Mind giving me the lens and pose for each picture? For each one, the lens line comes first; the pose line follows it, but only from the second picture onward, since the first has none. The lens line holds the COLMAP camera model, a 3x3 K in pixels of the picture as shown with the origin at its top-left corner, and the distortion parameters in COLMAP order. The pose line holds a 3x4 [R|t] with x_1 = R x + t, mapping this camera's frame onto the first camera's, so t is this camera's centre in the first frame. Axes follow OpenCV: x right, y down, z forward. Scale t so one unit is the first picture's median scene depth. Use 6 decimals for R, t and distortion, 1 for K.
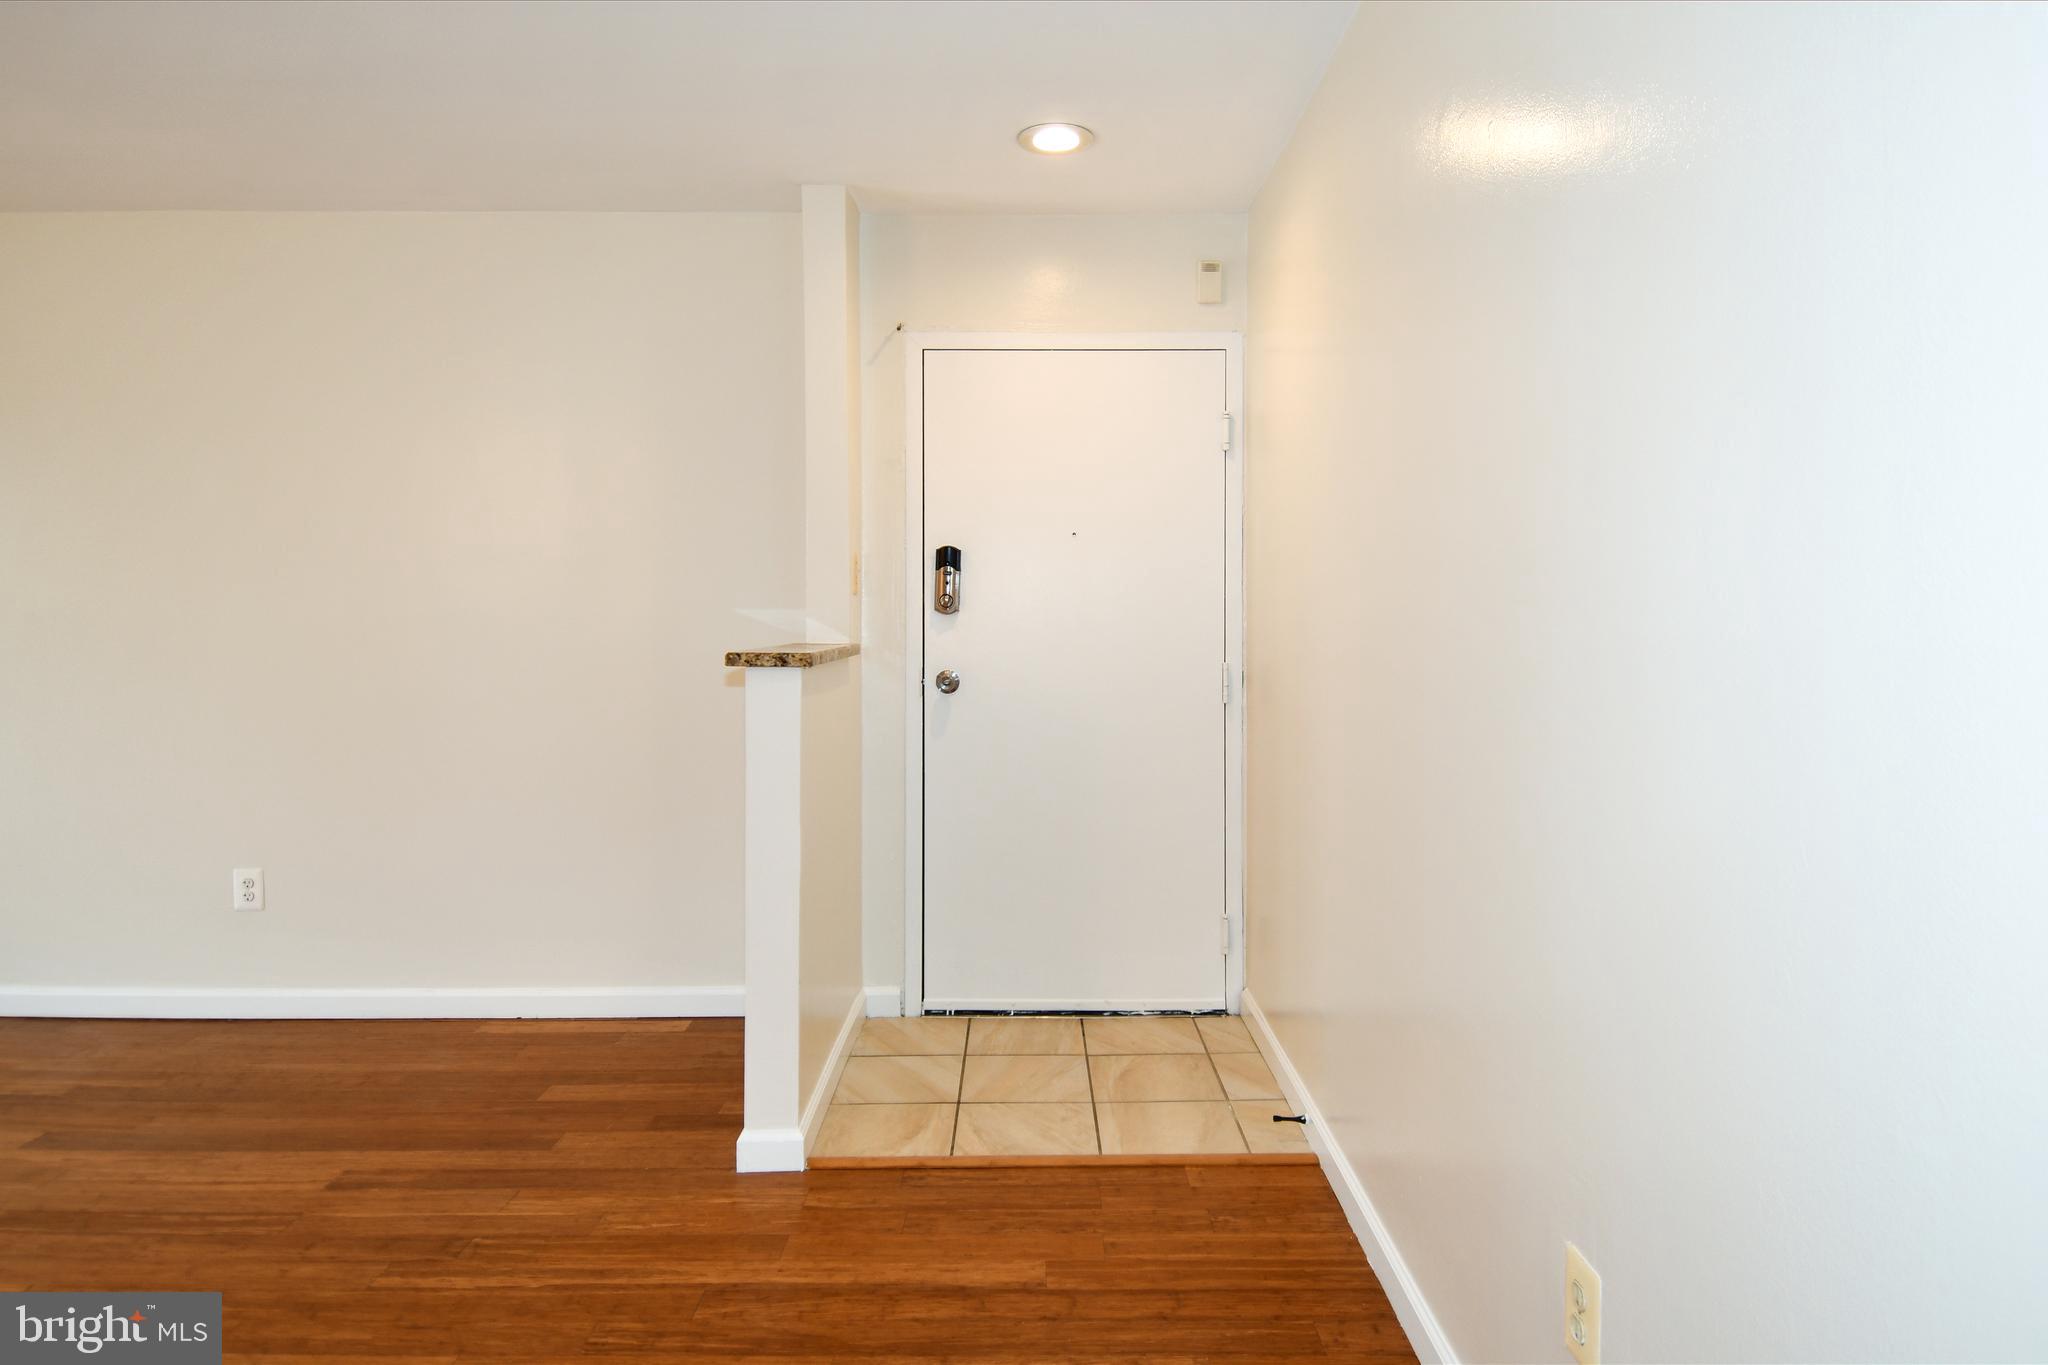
lens RADIAL K [[1174.5, 0, 1031.6], [0, 1174.5, 639.8], [0, 0, 1]] dist [0.027796, -0.032040]
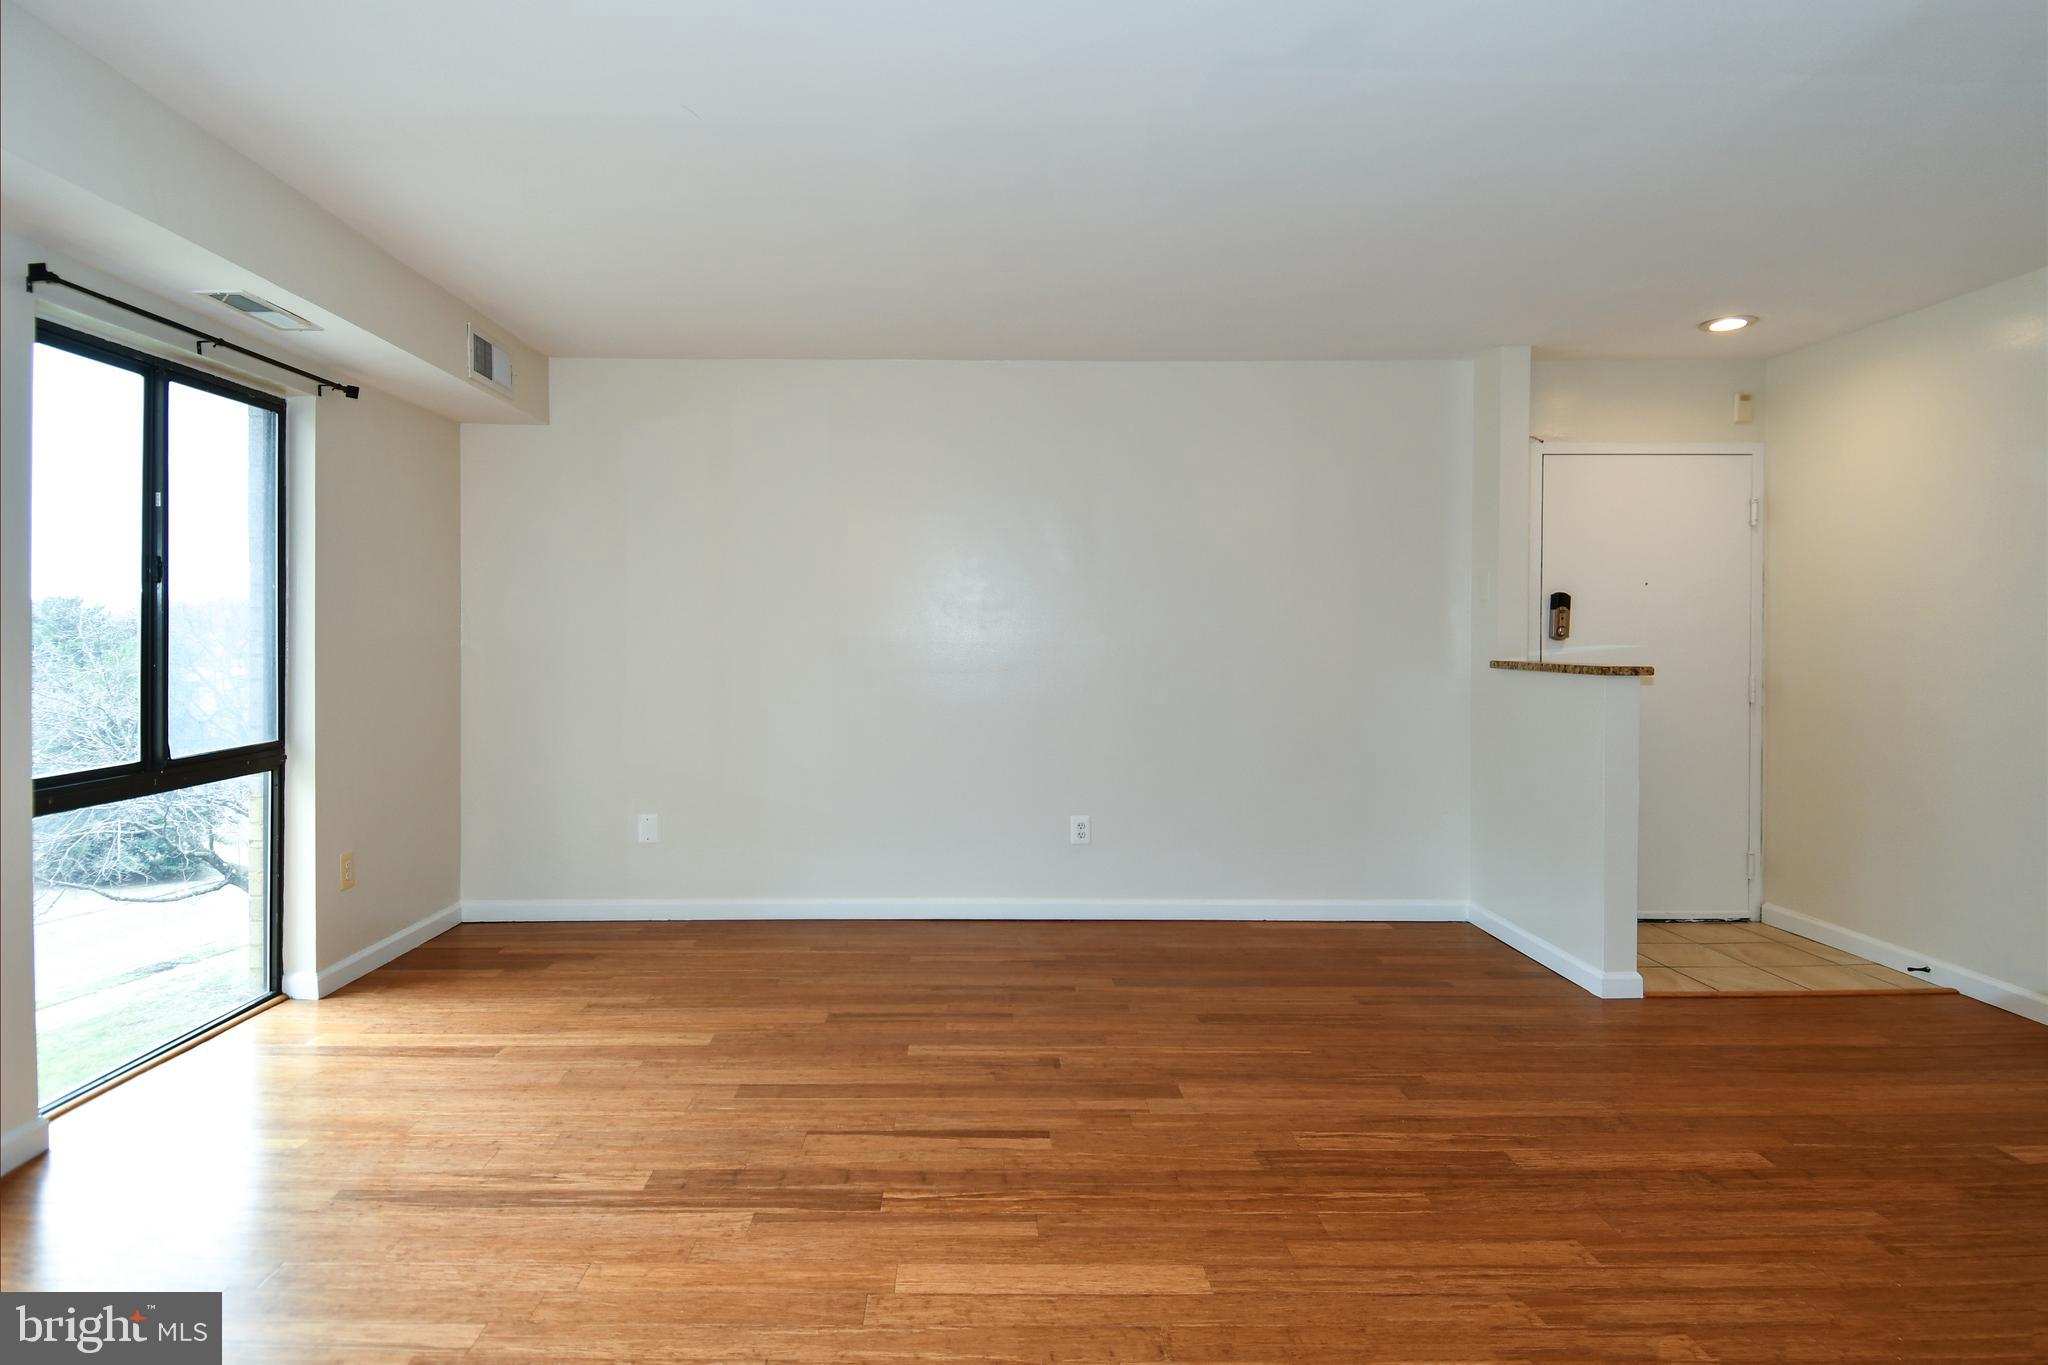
lens RADIAL K [[1081.4, 0, 973.9], [0, 1081.4, 654.3], [0, 0, 1]] dist [0.044311, -0.046935]
pose [[0.999994, 0.000405, -0.003324, -0.789733], [-0.000414, 0.999997, -0.002567, -0.001078], [0.003323, 0.002569, 0.999991, -0.331652]]
